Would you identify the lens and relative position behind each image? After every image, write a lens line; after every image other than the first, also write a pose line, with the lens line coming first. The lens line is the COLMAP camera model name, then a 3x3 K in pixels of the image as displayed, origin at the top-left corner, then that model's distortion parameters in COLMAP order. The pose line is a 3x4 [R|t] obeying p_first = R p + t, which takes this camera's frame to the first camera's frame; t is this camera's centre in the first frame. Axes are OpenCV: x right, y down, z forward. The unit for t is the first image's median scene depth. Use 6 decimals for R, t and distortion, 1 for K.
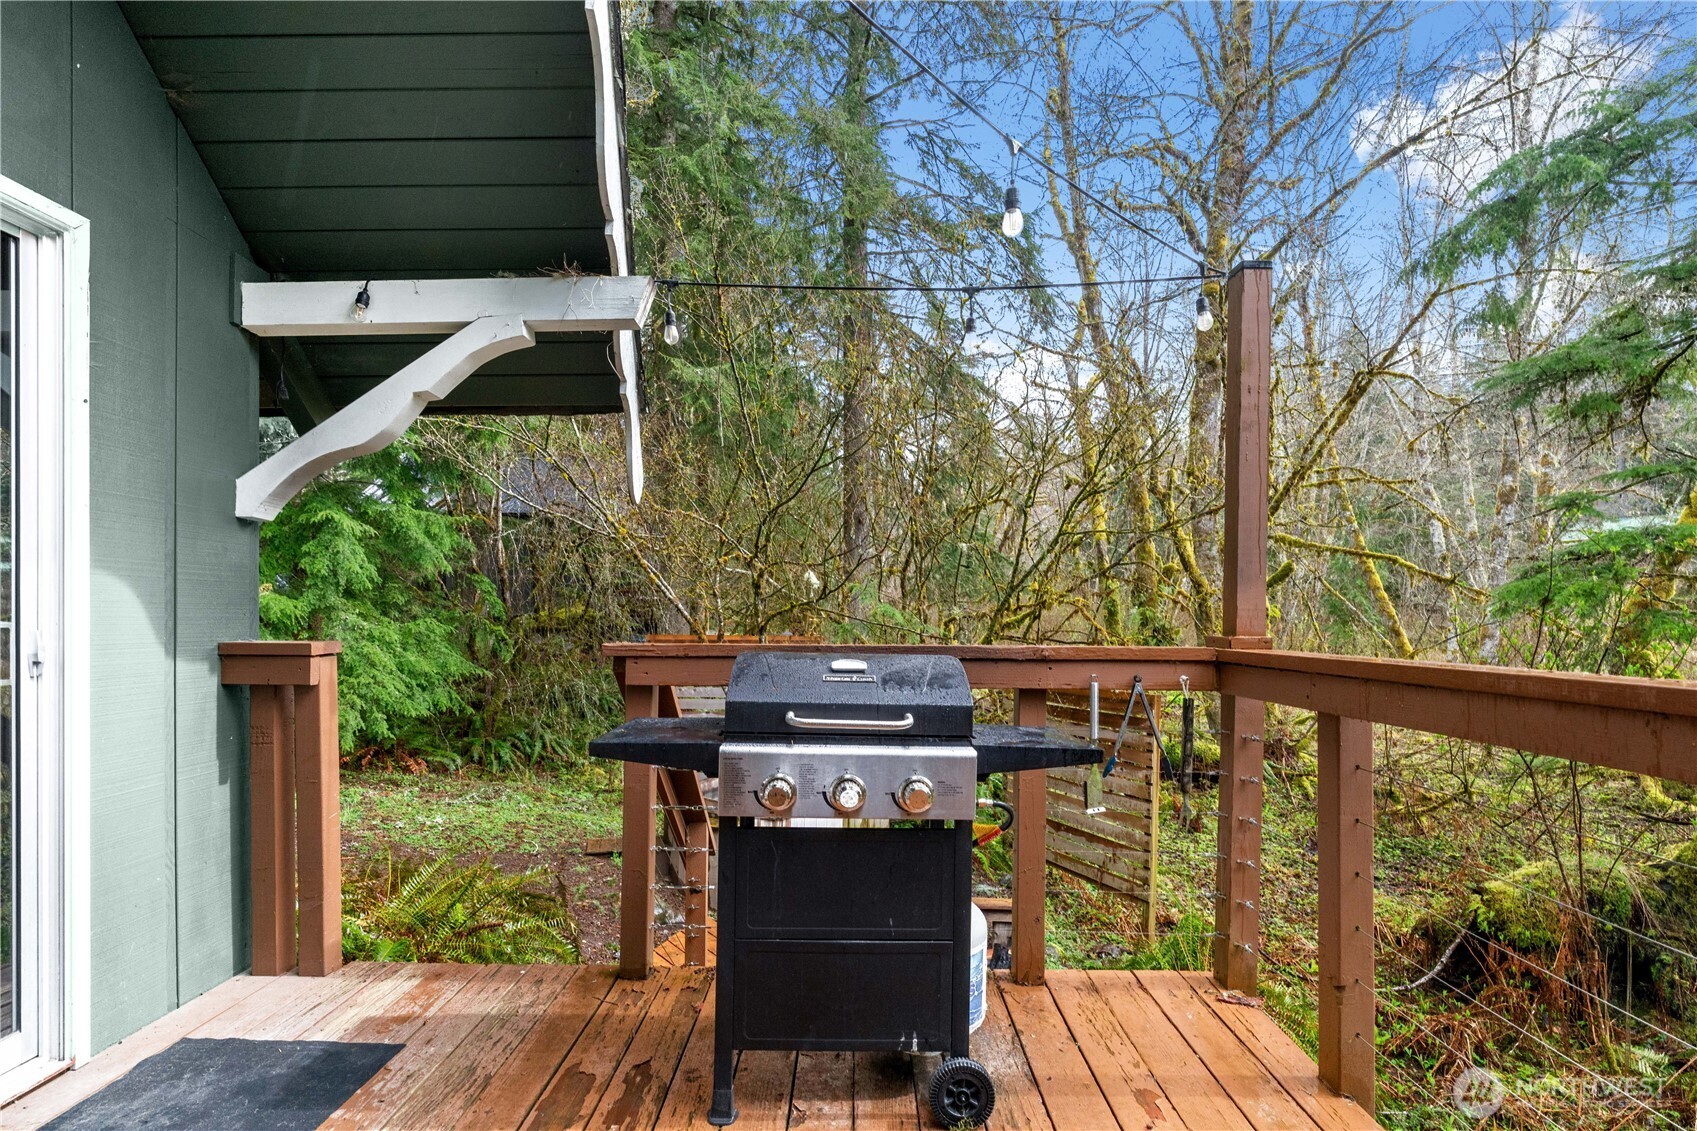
lens RADIAL K [[780.7, 0, 847.2], [0, 780.7, 584.3], [0, 0, 1]] dist [-0.003551, -0.000258]
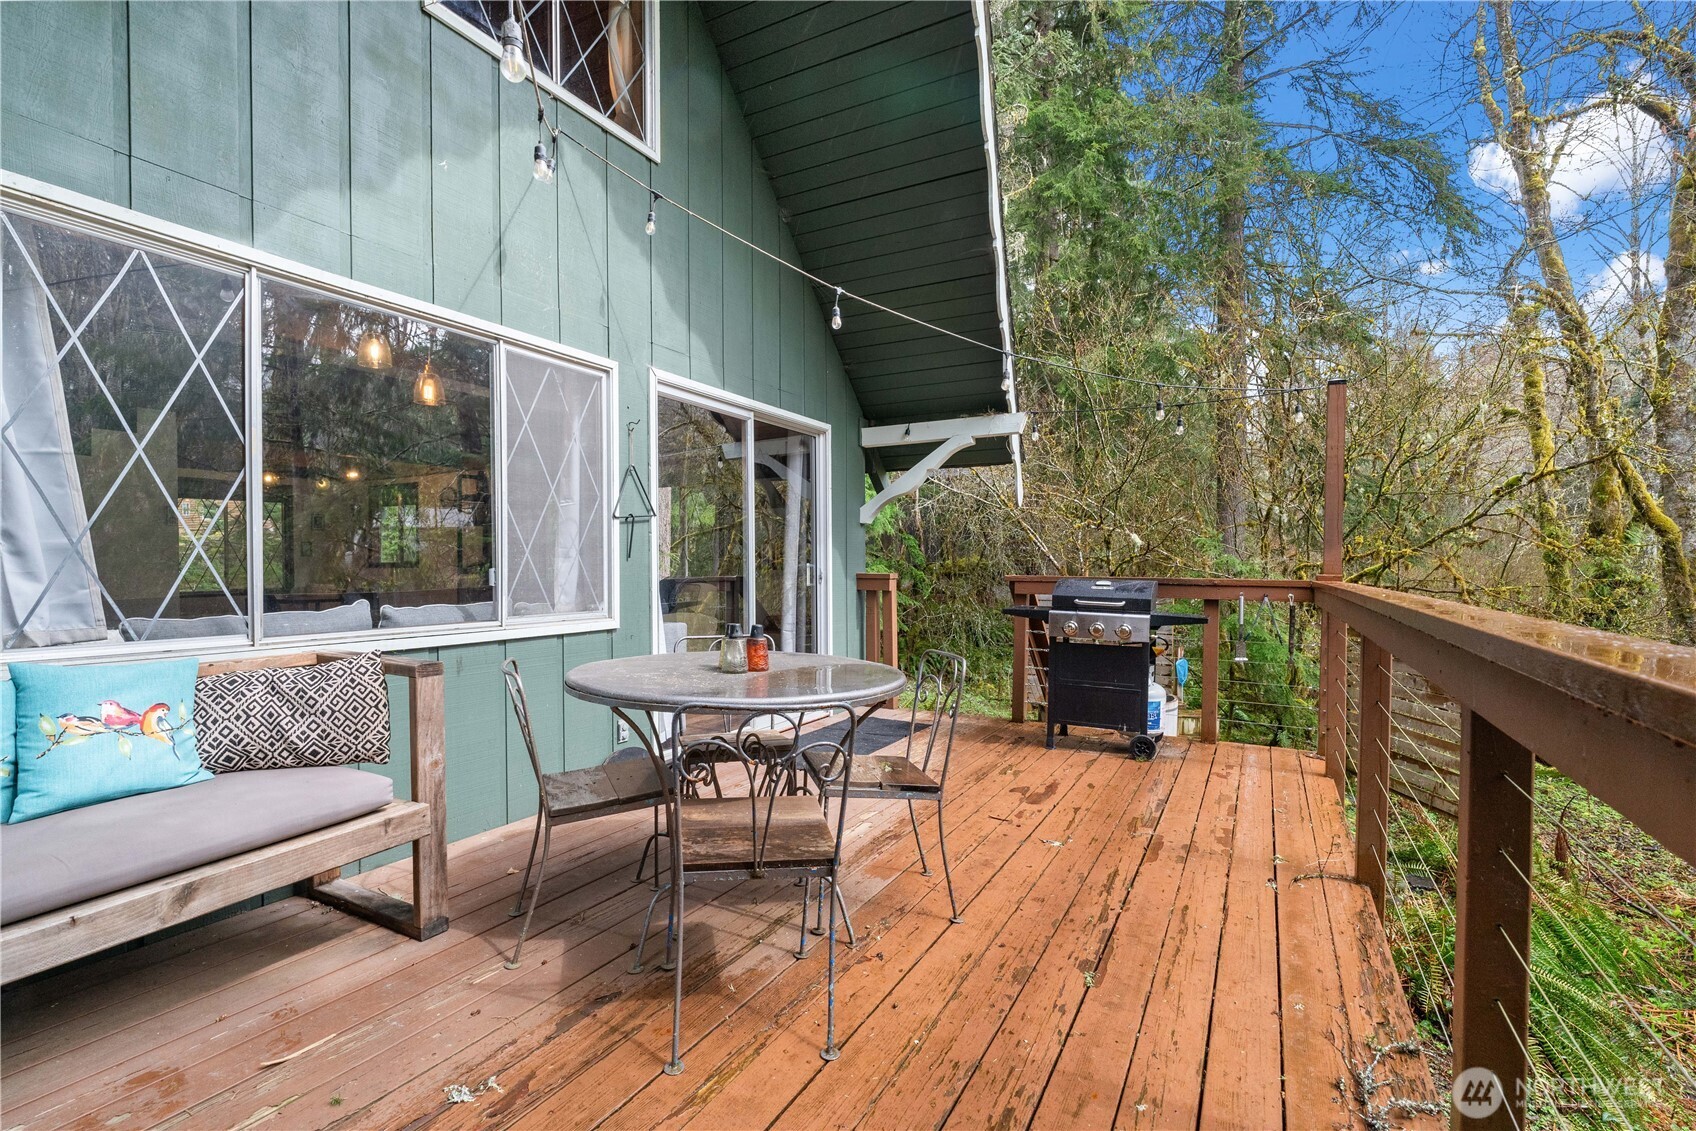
lens RADIAL K [[780.2, 0, 846.7], [0, 780.2, 584.3], [0, 0, 1]] dist [-0.003551, -0.000258]
pose [[0.885738, 0.016397, -0.463895, 0.332582], [0.013989, 0.997979, 0.061986, -0.045214], [0.463974, -0.061392, 0.883719, -1.221996]]
